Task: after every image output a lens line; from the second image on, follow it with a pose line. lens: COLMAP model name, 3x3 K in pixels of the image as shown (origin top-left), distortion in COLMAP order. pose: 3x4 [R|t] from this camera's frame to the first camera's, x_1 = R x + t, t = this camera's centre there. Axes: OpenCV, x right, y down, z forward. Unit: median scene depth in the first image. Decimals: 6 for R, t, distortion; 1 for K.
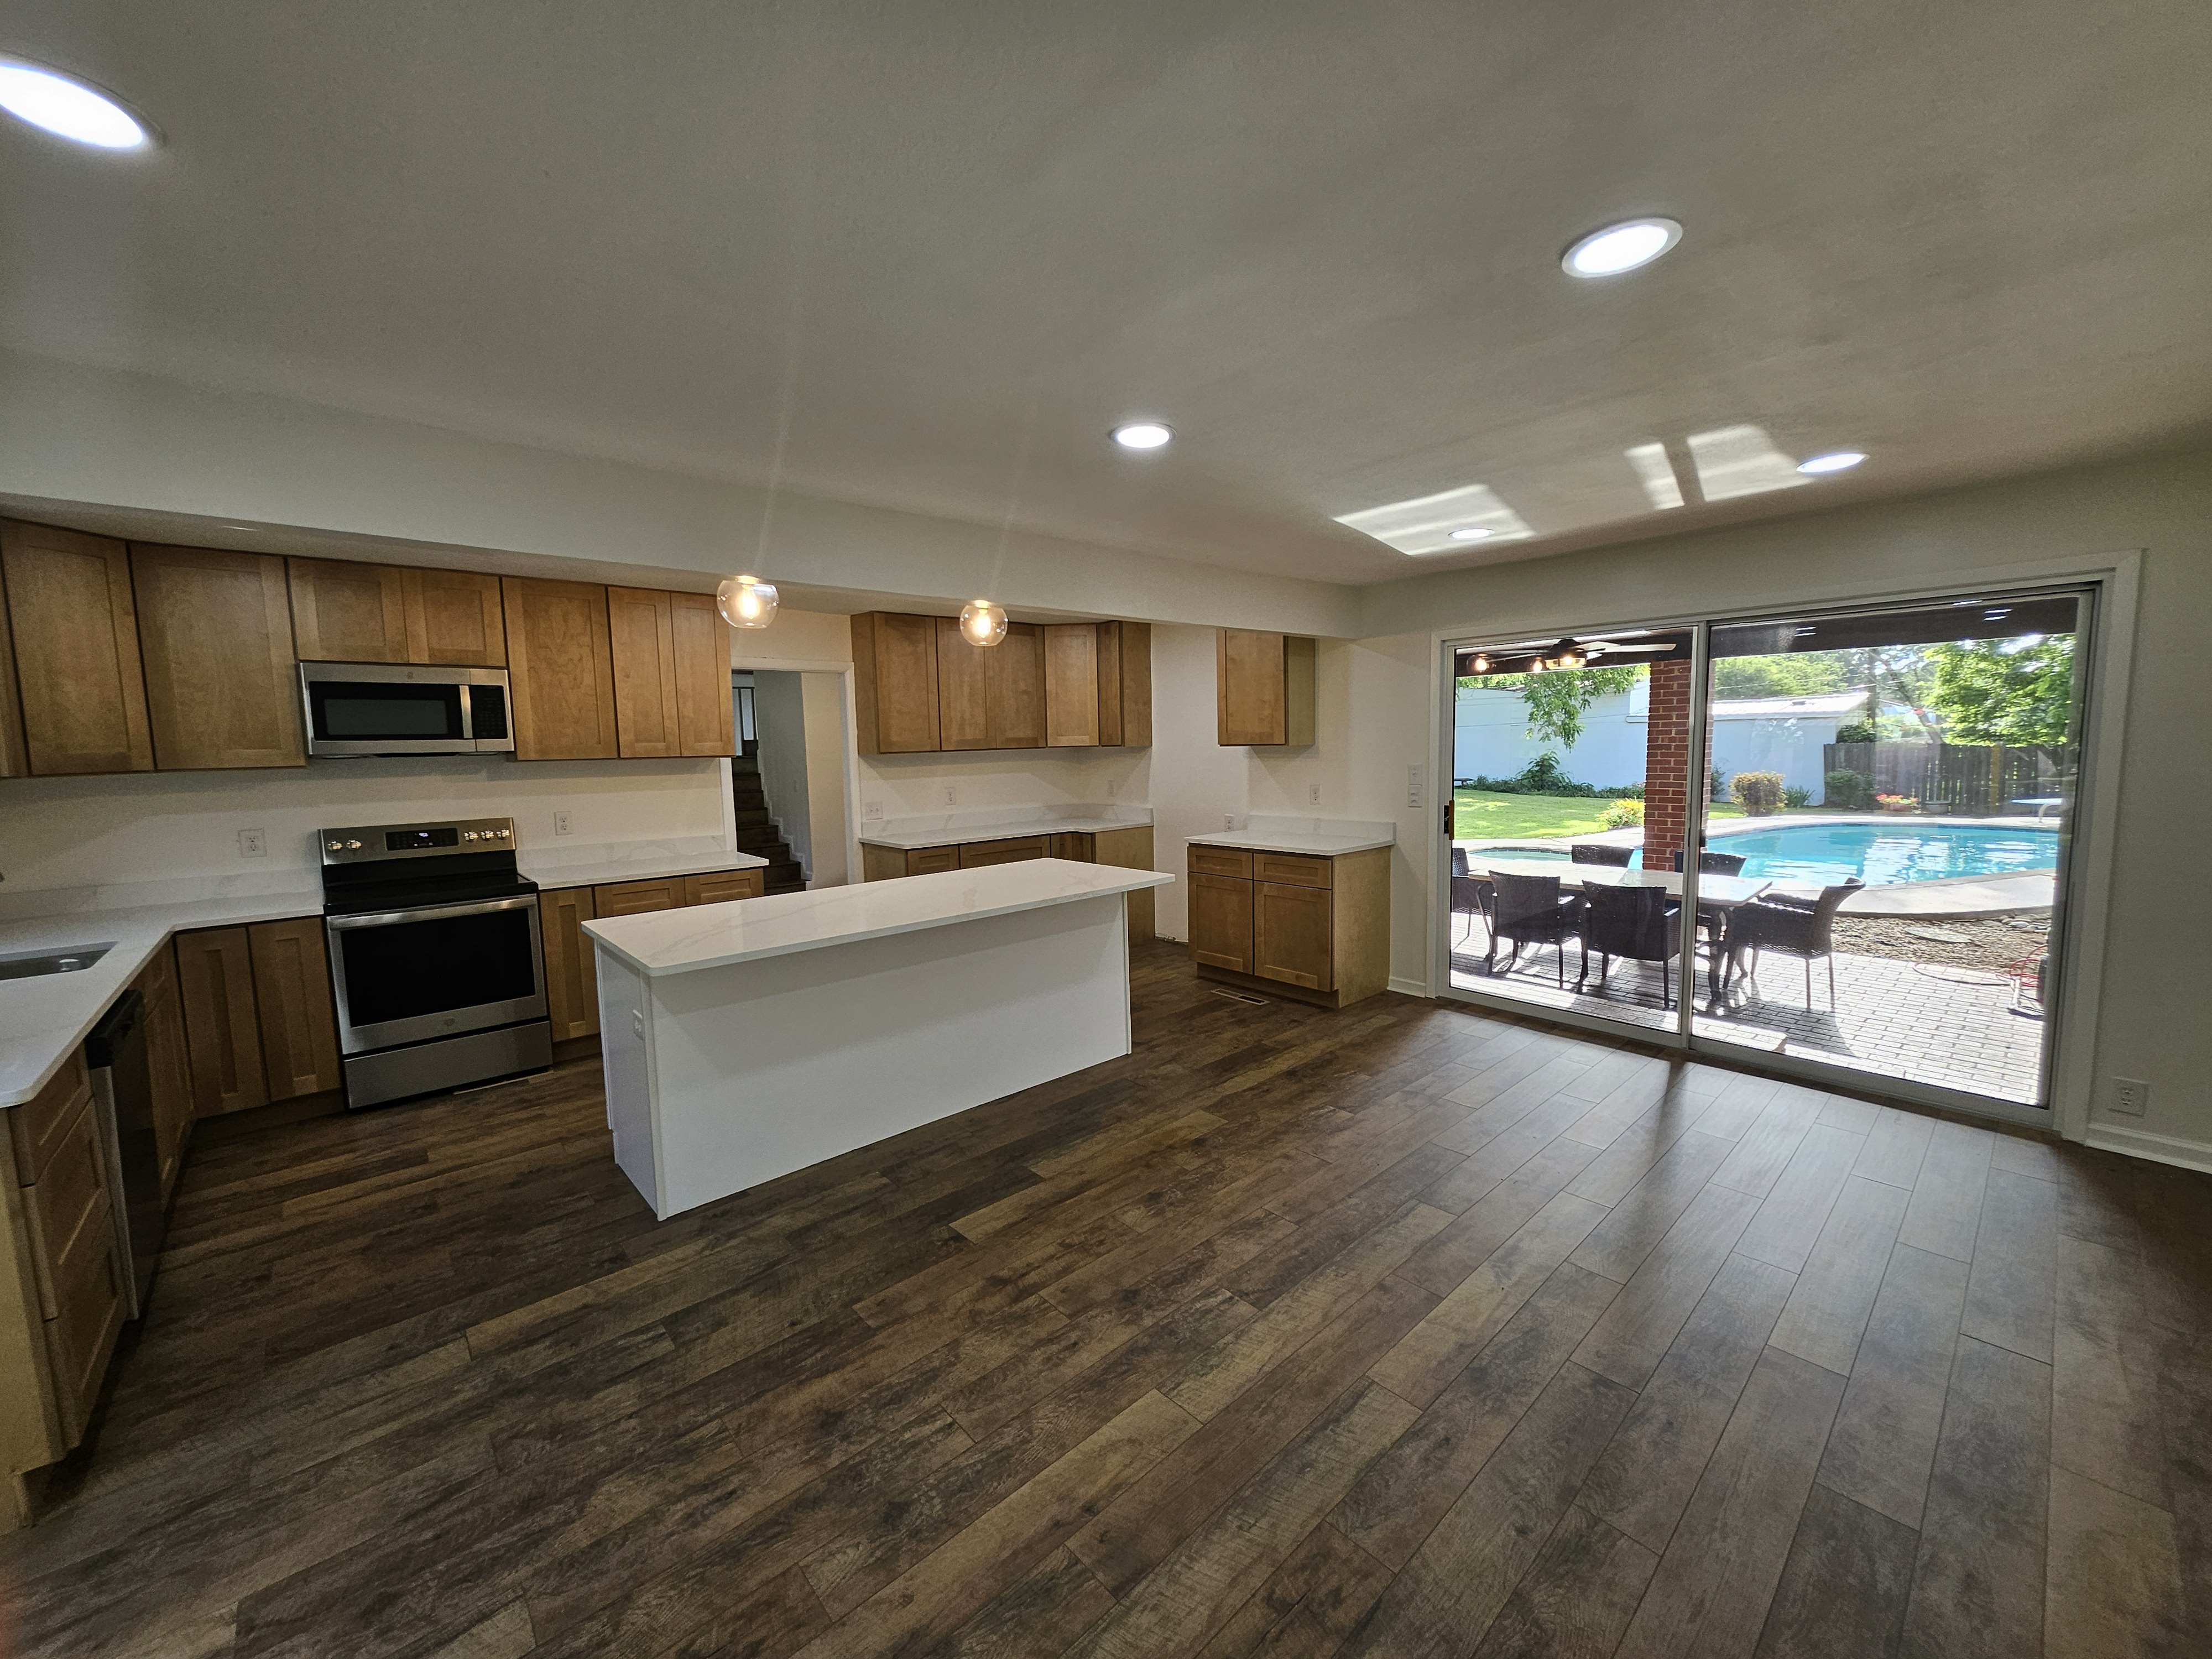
lens RADIAL K [[871.3, 0, 1114.2], [0, 871.3, 826.7], [0, 0, 1]] dist [0.001496, -0.003304]
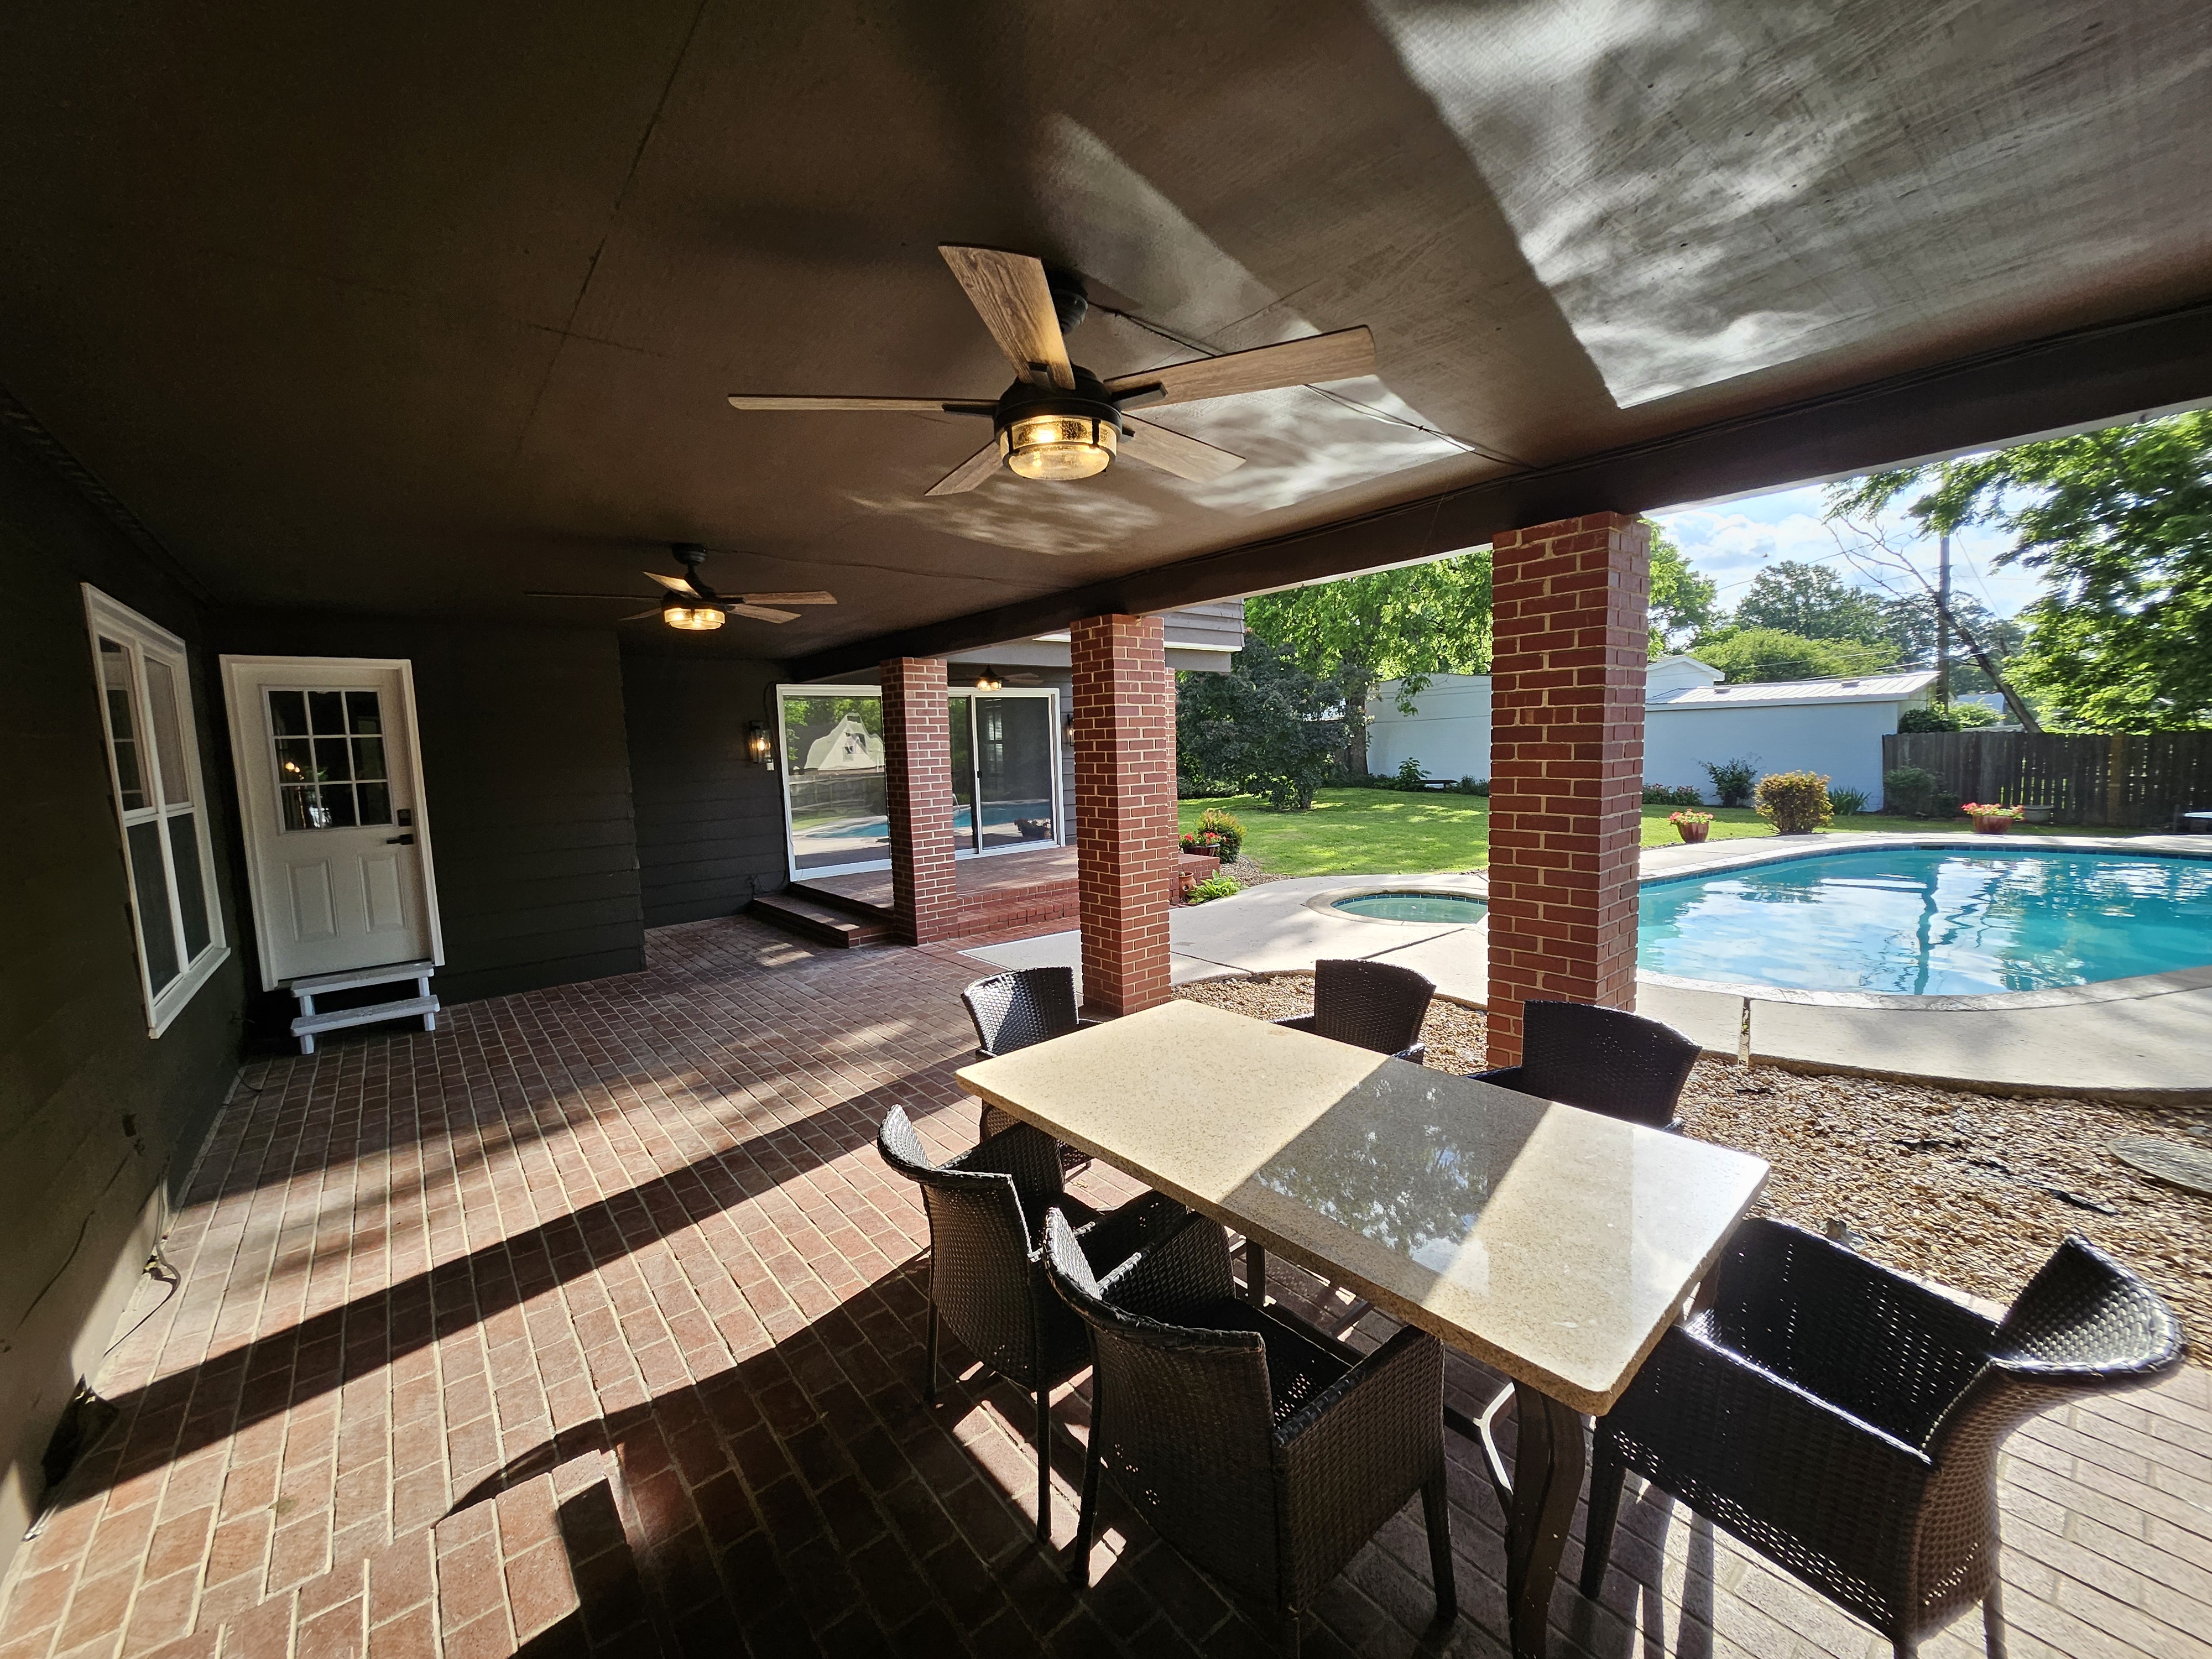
lens RADIAL K [[871.3, 0, 1114.2], [0, 871.3, 826.7], [0, 0, 1]] dist [0.001496, -0.003304]
pose [[0.999356, -0.006348, -0.035313, 0.160605], [0.006339, 0.999980, -0.000370, -0.016949], [0.035315, 0.000146, 0.999376, 0.205323]]
